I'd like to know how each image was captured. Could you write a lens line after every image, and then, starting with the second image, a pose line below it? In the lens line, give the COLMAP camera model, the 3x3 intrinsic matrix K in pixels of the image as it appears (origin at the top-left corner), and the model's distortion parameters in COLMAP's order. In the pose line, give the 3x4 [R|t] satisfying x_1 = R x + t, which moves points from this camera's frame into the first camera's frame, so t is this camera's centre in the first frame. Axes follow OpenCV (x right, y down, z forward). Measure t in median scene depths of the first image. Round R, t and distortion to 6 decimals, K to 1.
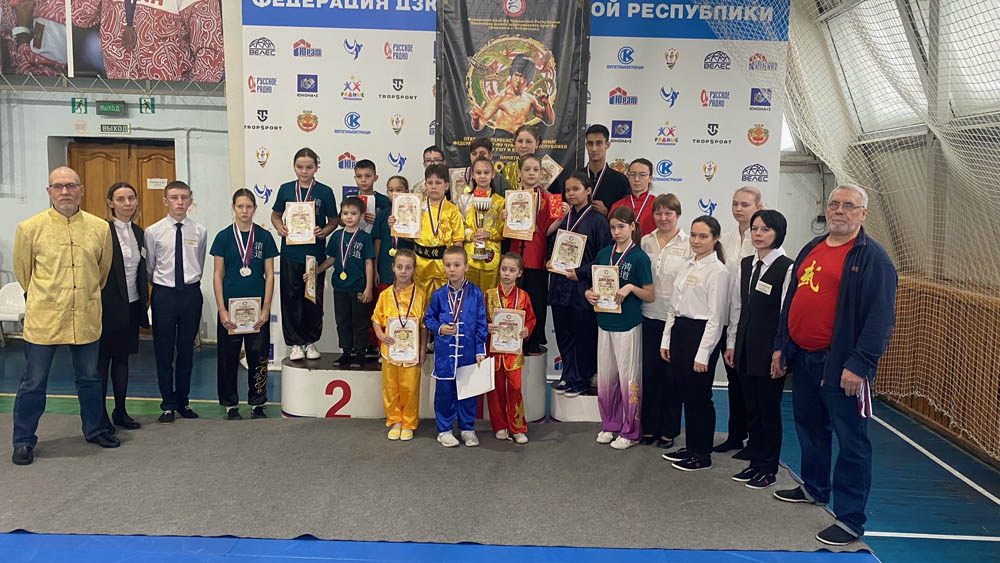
lens RADIAL K [[764.6, 0, 500.0], [0, 764.6, 281.5], [0, 0, 1]] dist [0.119812, -0.187177]
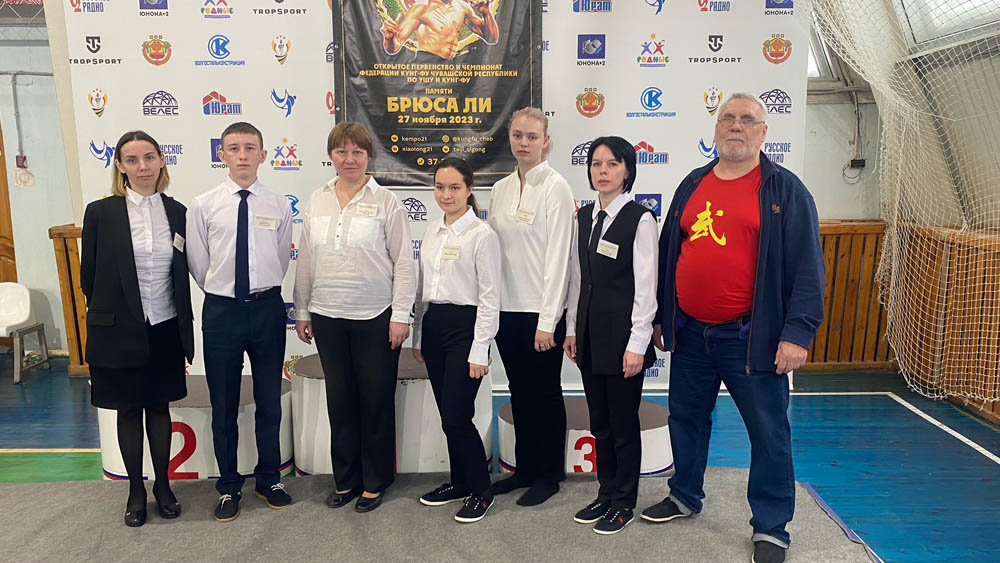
lens RADIAL K [[795.6, 0, 500.0], [0, 795.6, 281.5], [0, 0, 1]] dist [0.029967, -0.004513]
pose [[0.999096, -0.038369, 0.018297, 0.049676], [0.037746, 0.998734, 0.033260, -0.004735], [-0.019550, -0.032539, 0.999279, 0.243112]]
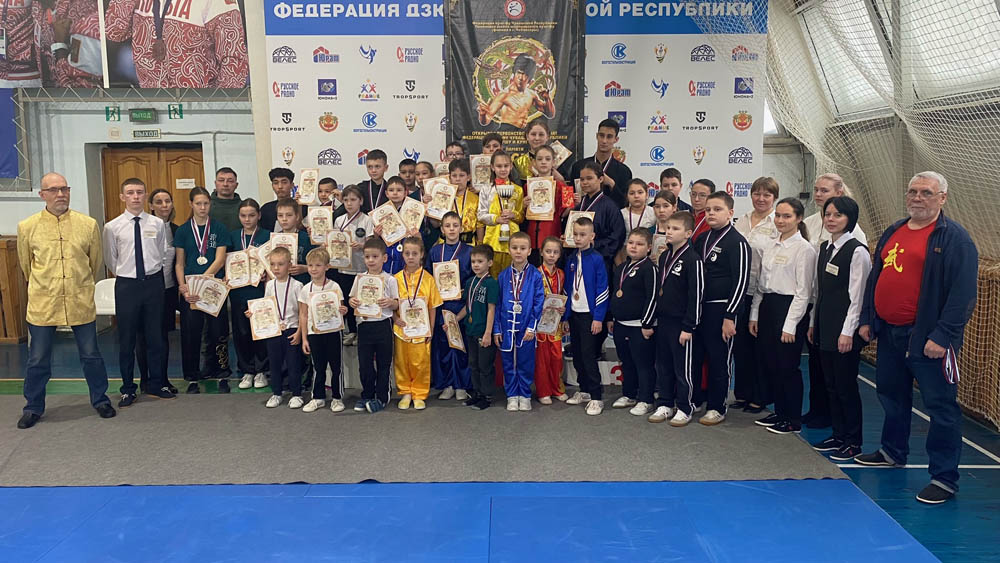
lens RADIAL K [[755.0, 0, 494.0], [0, 755.0, 278.3], [0, 0, 1]] dist [0.142466, -0.264515]
pose [[0.999413, -0.034098, 0.003186, -0.027021], [0.034054, 0.999336, 0.012921, 0.006915], [-0.003624, -0.012805, 0.999911, -0.079776]]
